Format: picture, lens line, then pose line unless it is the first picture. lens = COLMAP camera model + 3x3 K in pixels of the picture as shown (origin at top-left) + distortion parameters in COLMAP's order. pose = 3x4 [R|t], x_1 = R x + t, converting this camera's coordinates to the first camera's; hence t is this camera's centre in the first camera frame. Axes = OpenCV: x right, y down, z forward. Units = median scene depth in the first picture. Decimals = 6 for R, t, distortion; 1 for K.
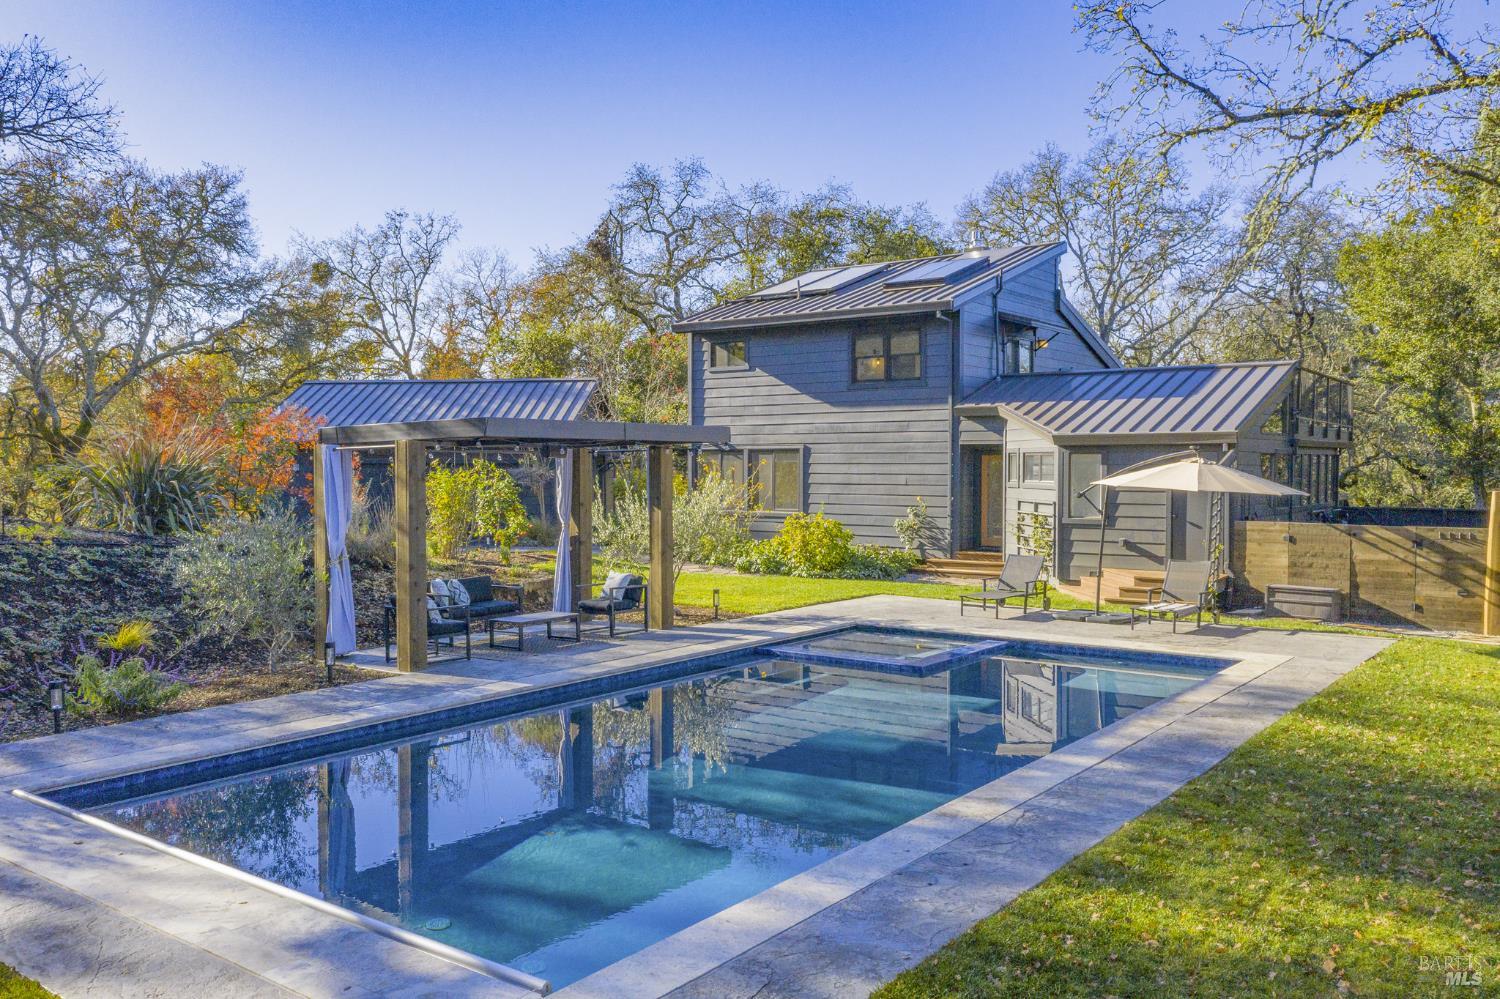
lens RADIAL K [[1190.9, 0, 750.0], [0, 1190.9, 504.2], [0, 0, 1]] dist [0.007286, 0.005832]
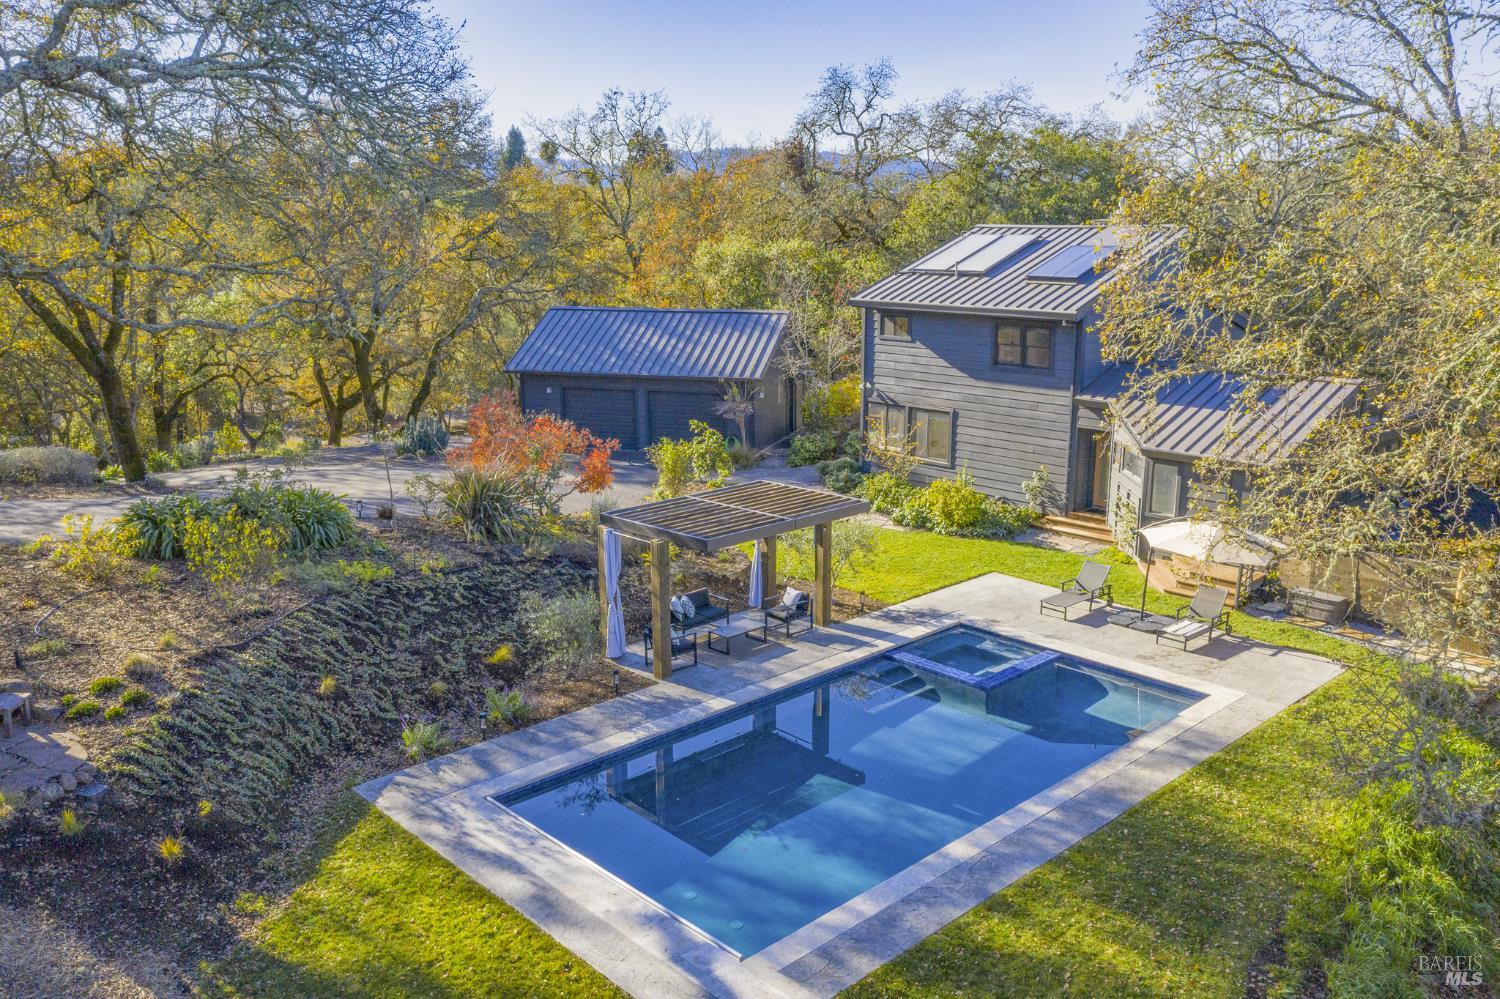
lens RADIAL K [[1190.9, 0, 753.3], [0, 1190.9, 499.2], [0, 0, 1]] dist [0.007286, 0.005832]
pose [[0.986361, 0.034274, -0.160987, 0.048262], [-0.002681, 0.981295, 0.192491, -0.219913], [0.164573, -0.189434, 0.968003, -0.268732]]
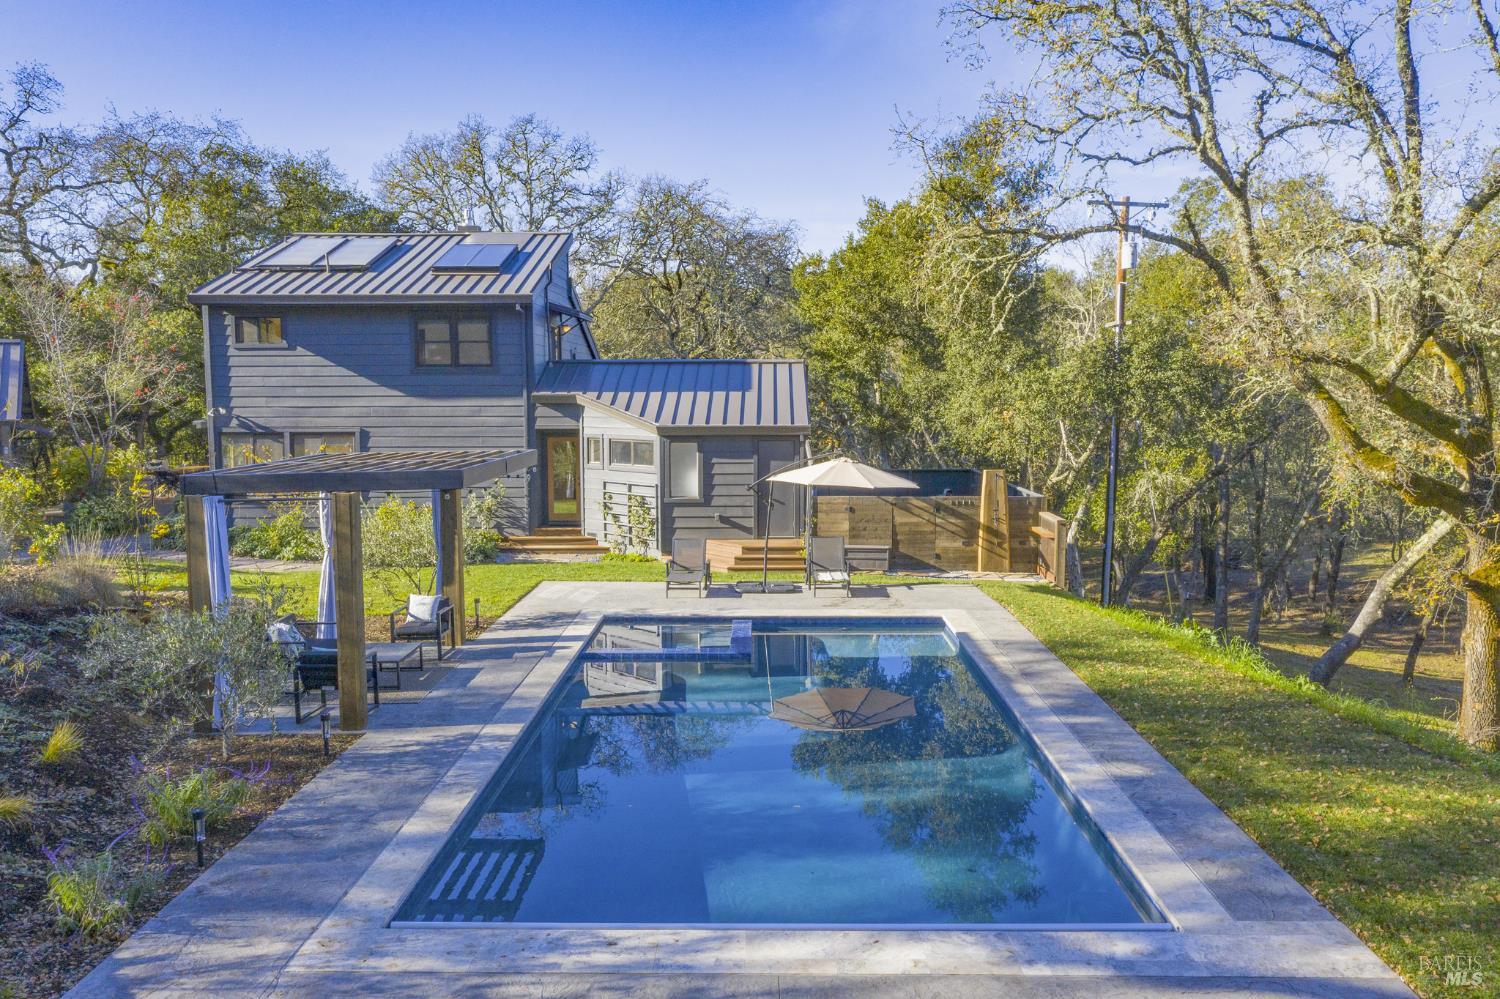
lens RADIAL K [[1190.9, 0, 738.3], [0, 1190.9, 501.0], [0, 0, 1]] dist [0.007286, 0.005832]
pose [[0.812396, -0.058626, 0.580151, -0.311169], [0.023857, 0.997442, 0.067387, -0.055115], [-0.582618, -0.040905, 0.811716, 0.022090]]
